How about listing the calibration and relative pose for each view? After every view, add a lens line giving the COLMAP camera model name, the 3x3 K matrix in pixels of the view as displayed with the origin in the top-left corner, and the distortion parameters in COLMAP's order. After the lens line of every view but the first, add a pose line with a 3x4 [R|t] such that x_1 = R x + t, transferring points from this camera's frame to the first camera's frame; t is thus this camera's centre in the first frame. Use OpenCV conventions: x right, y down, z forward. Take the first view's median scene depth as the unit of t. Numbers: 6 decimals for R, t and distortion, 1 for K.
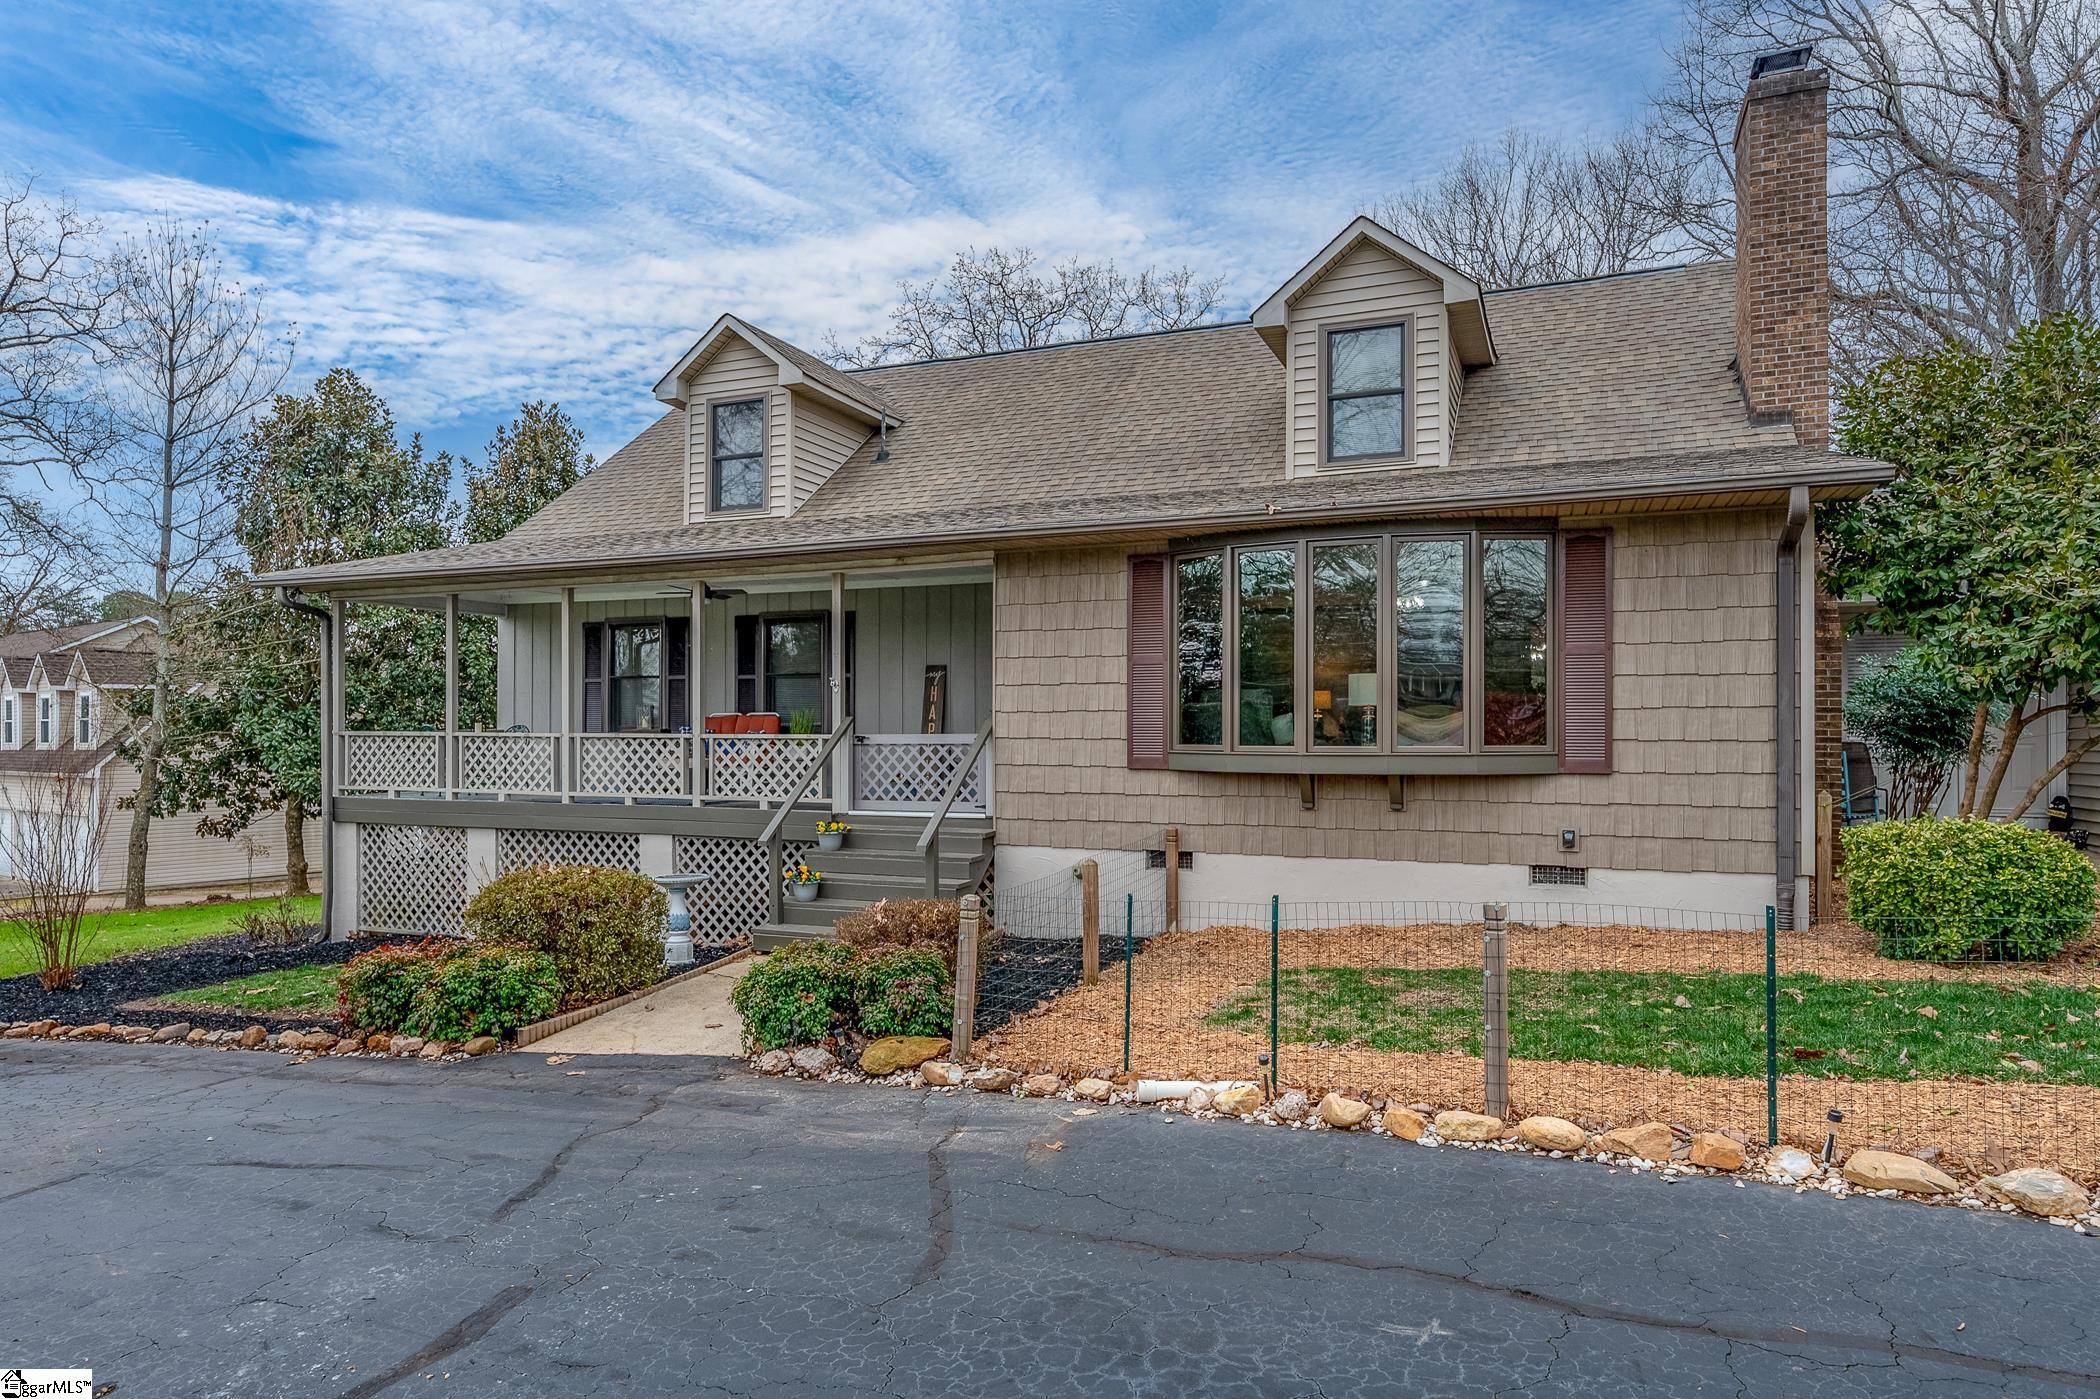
lens RADIAL K [[1244.8, 0, 1042.5], [0, 1244.8, 738.5], [0, 0, 1]] dist [0.000119, -0.000050]
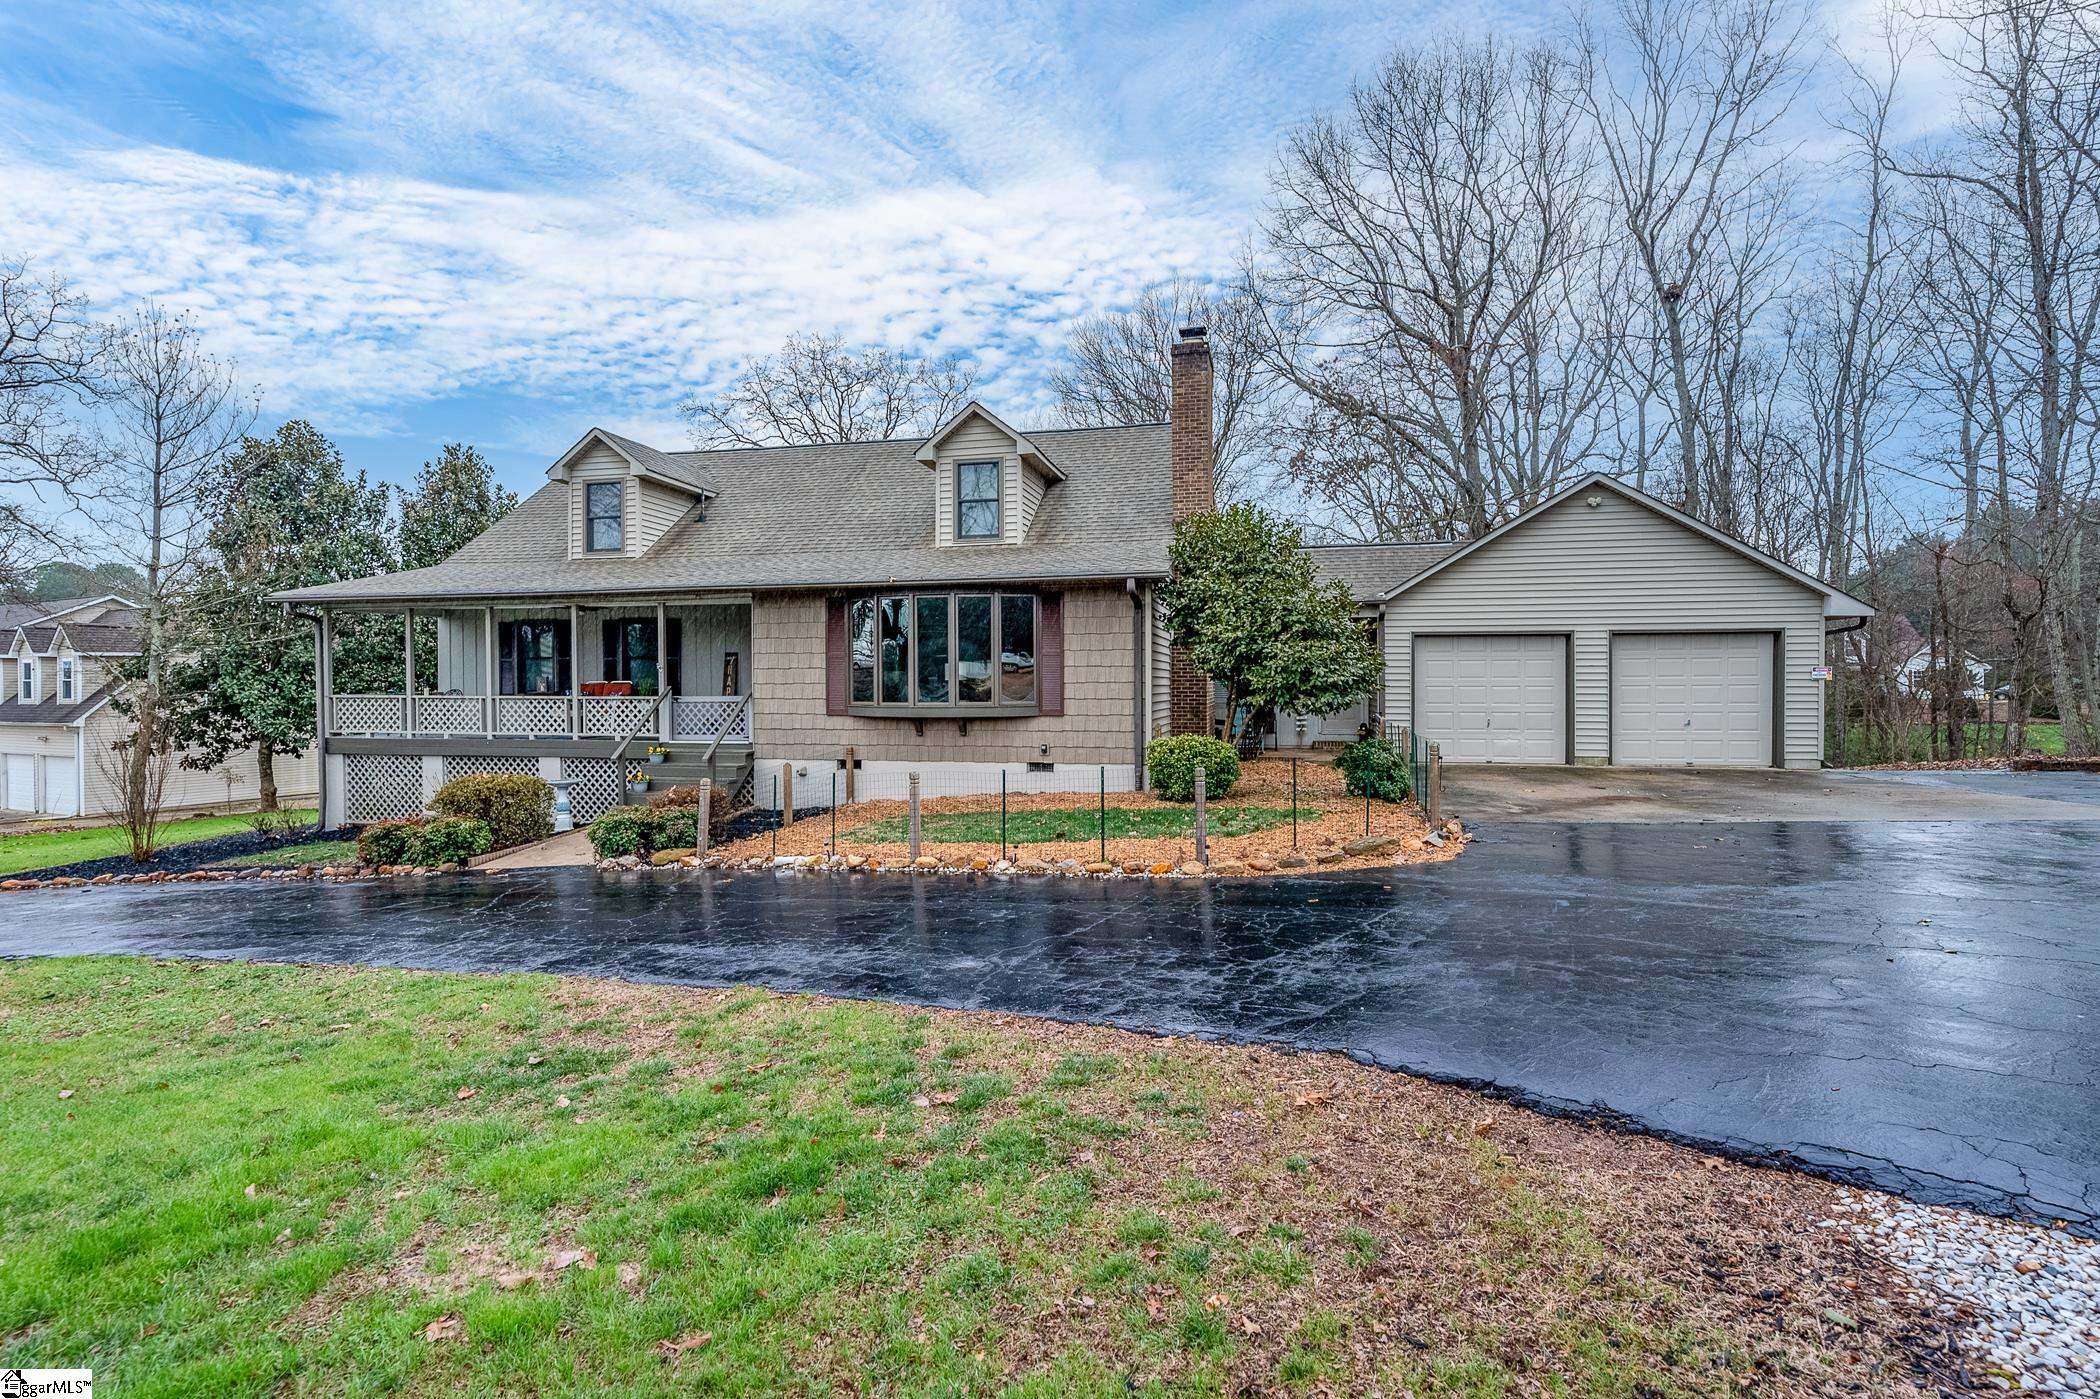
lens RADIAL K [[953.9, 0, 1050.0], [0, 953.9, 699.5], [0, 0, 1]] dist [0.000676, -0.000078]
pose [[0.984944, -0.008407, 0.172671, 0.121805], [0.005702, 0.999853, 0.016154, -0.015679], [-0.172781, -0.014926, 0.984847, -0.350383]]
